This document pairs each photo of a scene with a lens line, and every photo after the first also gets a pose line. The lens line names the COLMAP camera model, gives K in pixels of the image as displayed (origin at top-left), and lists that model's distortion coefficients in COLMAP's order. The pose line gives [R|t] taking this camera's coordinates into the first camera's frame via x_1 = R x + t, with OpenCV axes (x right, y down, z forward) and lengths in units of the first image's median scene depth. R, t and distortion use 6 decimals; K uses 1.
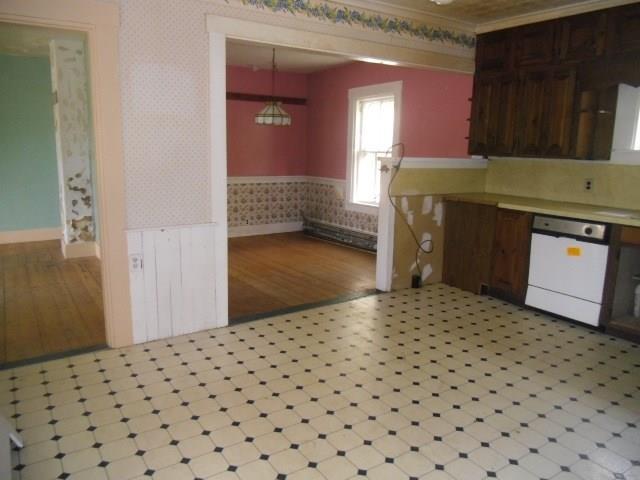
lens RADIAL K [[483.2, 0, 320.0], [0, 483.2, 240.0], [0, 0, 1]] dist [-0.080452, -0.000931]
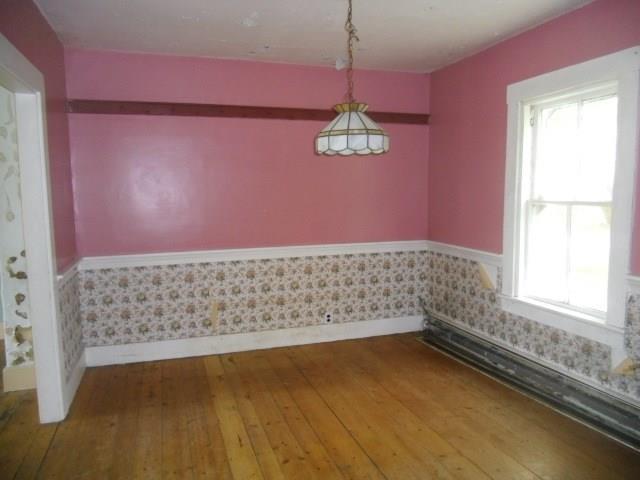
lens RADIAL K [[483.2, 0, 320.0], [0, 483.2, 240.0], [0, 0, 1]] dist [-0.080452, -0.000931]
pose [[0.965948, 0.000742, -0.258734, -0.005008], [-0.021773, 0.996682, -0.078430, -0.090289], [0.257817, 0.081393, 0.962759, 0.418209]]
